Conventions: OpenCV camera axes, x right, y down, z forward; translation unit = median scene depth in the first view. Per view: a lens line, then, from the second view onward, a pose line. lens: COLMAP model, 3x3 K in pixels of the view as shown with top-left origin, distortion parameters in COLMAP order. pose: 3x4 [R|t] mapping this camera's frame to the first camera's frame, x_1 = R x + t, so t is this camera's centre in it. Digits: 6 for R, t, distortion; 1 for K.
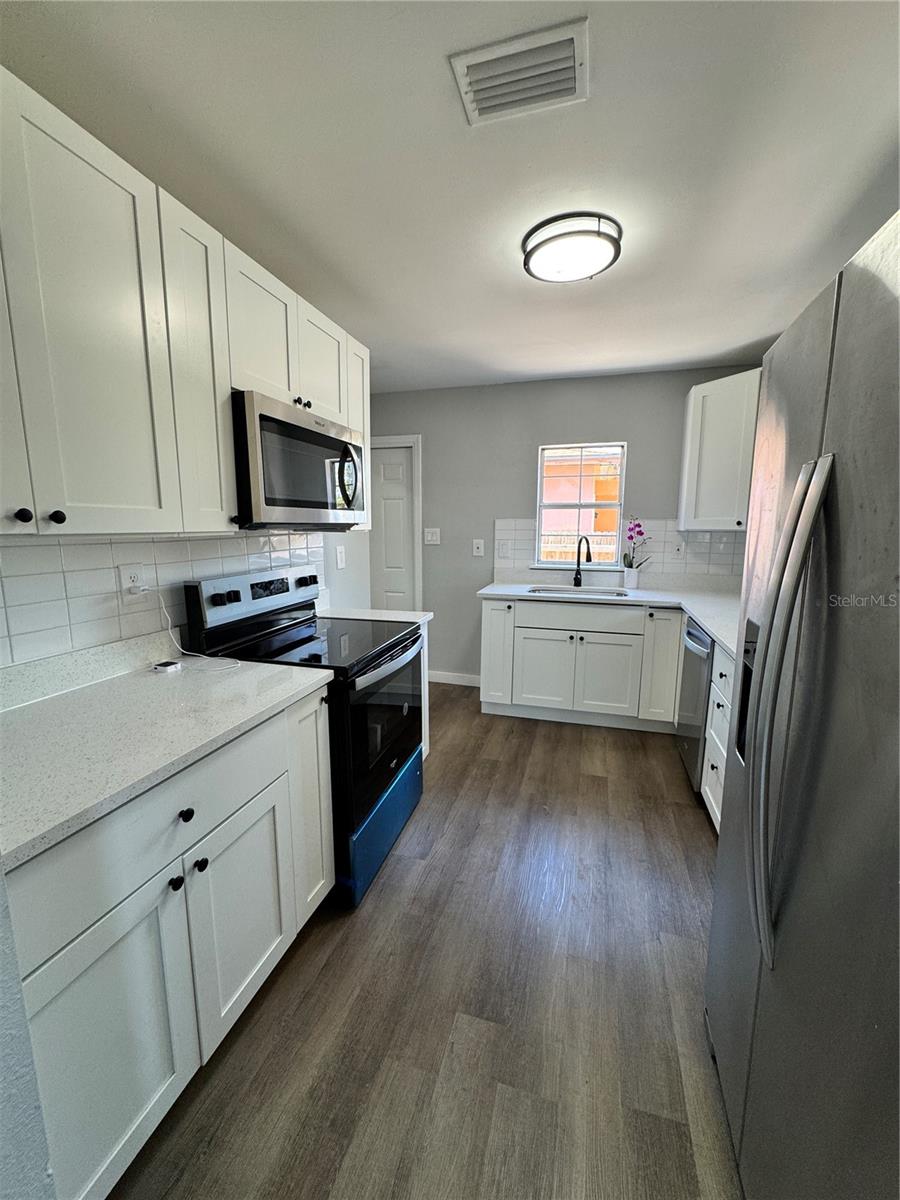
lens RADIAL K [[480.1, 0, 450.0], [0, 480.1, 600.0], [0, 0, 1]] dist [-0.003704, 0.000262]
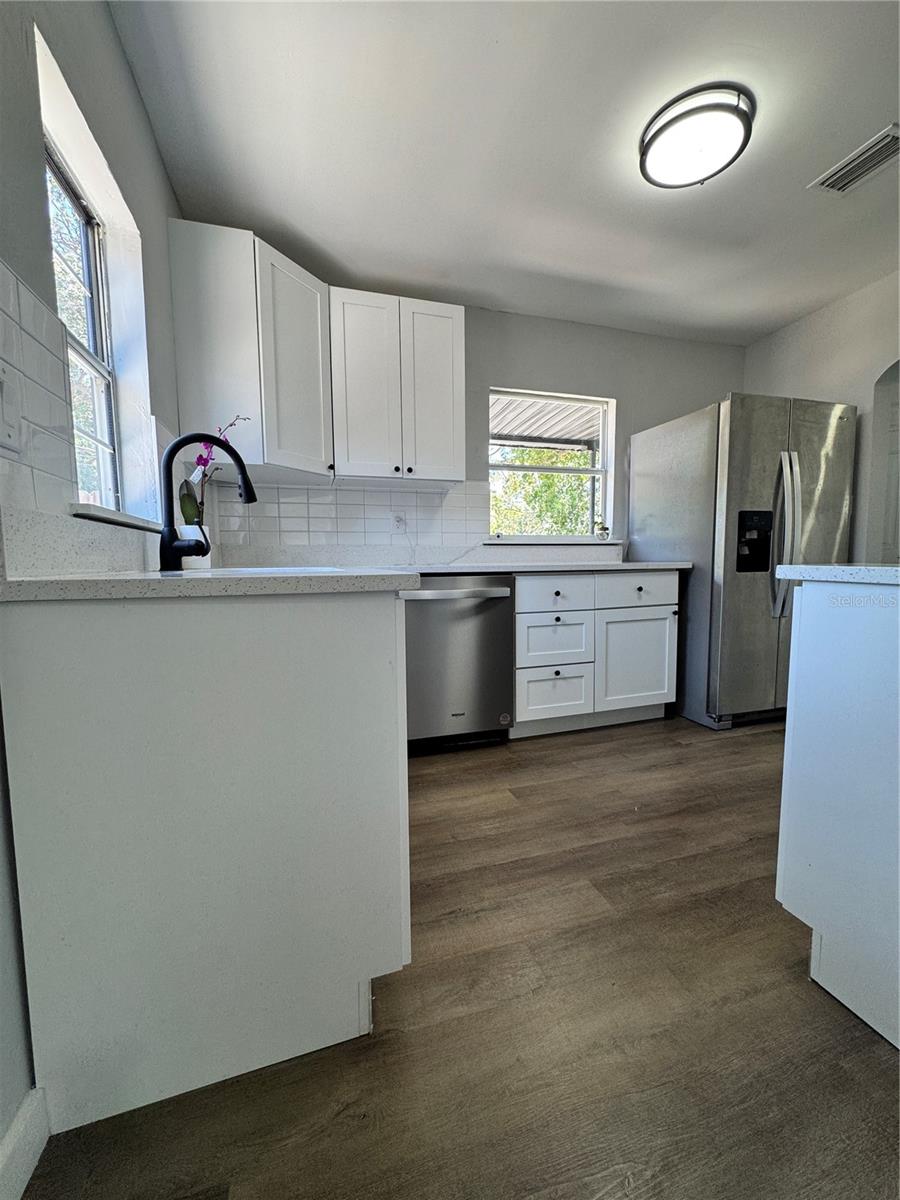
lens RADIAL K [[480.1, 0, 450.0], [0, 480.1, 600.0], [0, 0, 1]] dist [-0.003704, 0.000262]
pose [[-0.559290, -0.054328, 0.827190, -0.214556], [0.143875, 0.976345, 0.161403, -0.045696], [-0.816391, 0.209283, -0.538244, 1.390909]]
